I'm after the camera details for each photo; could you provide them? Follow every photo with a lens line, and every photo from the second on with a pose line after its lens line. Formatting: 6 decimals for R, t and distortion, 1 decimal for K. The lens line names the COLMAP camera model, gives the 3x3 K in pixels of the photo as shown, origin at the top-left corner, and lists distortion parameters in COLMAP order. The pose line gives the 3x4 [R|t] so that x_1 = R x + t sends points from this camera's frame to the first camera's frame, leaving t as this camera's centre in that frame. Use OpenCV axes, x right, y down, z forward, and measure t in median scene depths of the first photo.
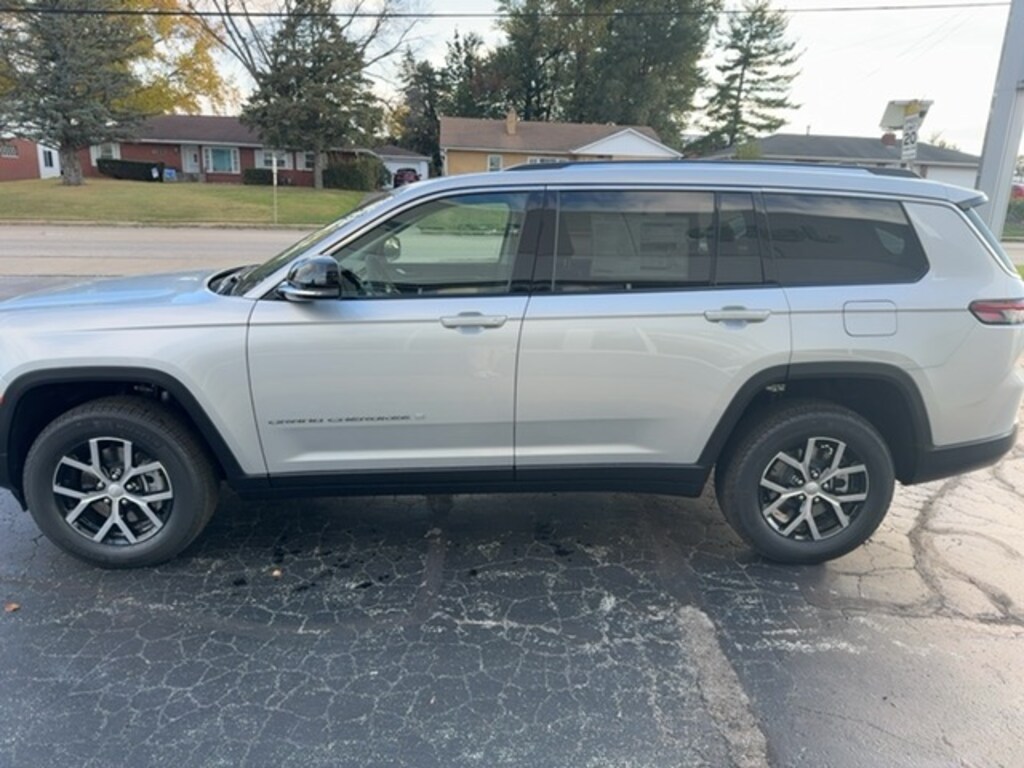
lens RADIAL K [[738.6, 0, 521.7], [0, 738.6, 396.4], [0, 0, 1]] dist [0.009353, -0.004508]
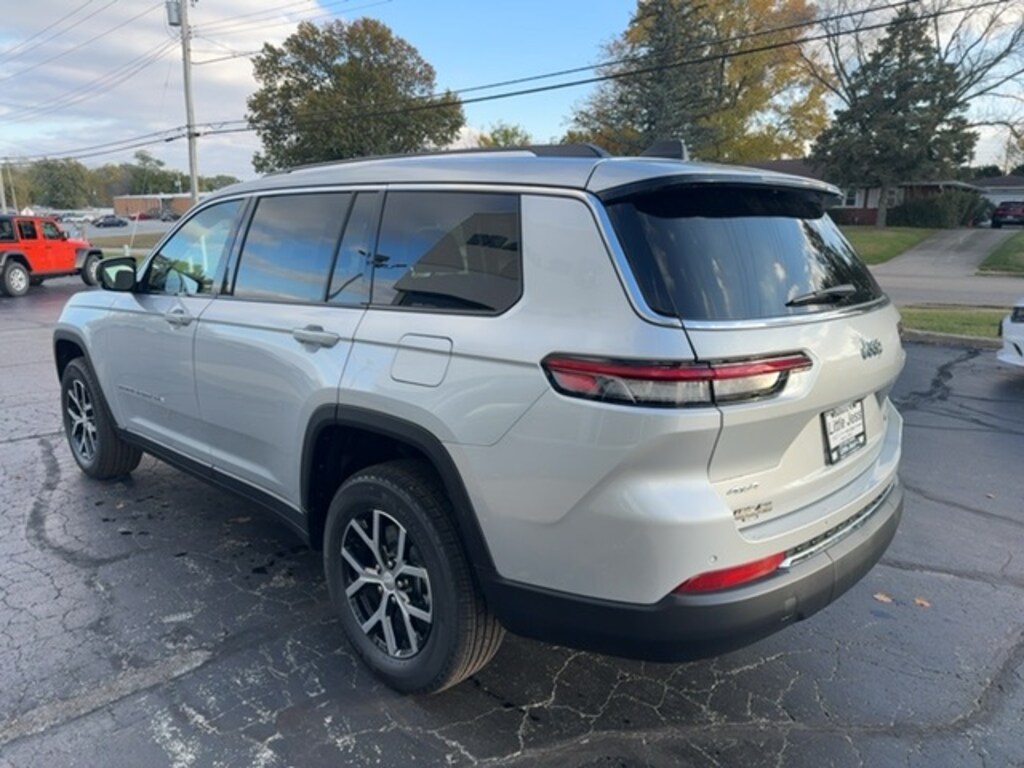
lens RADIAL K [[744.6, 0, 518.1], [0, 744.6, 390.5], [0, 0, 1]] dist [0.010939, -0.010385]
pose [[0.679270, 0.140595, -0.720295, 0.117297], [-0.187136, 0.982216, 0.015242, -0.011782], [0.709628, 0.124439, 0.693500, 0.065244]]
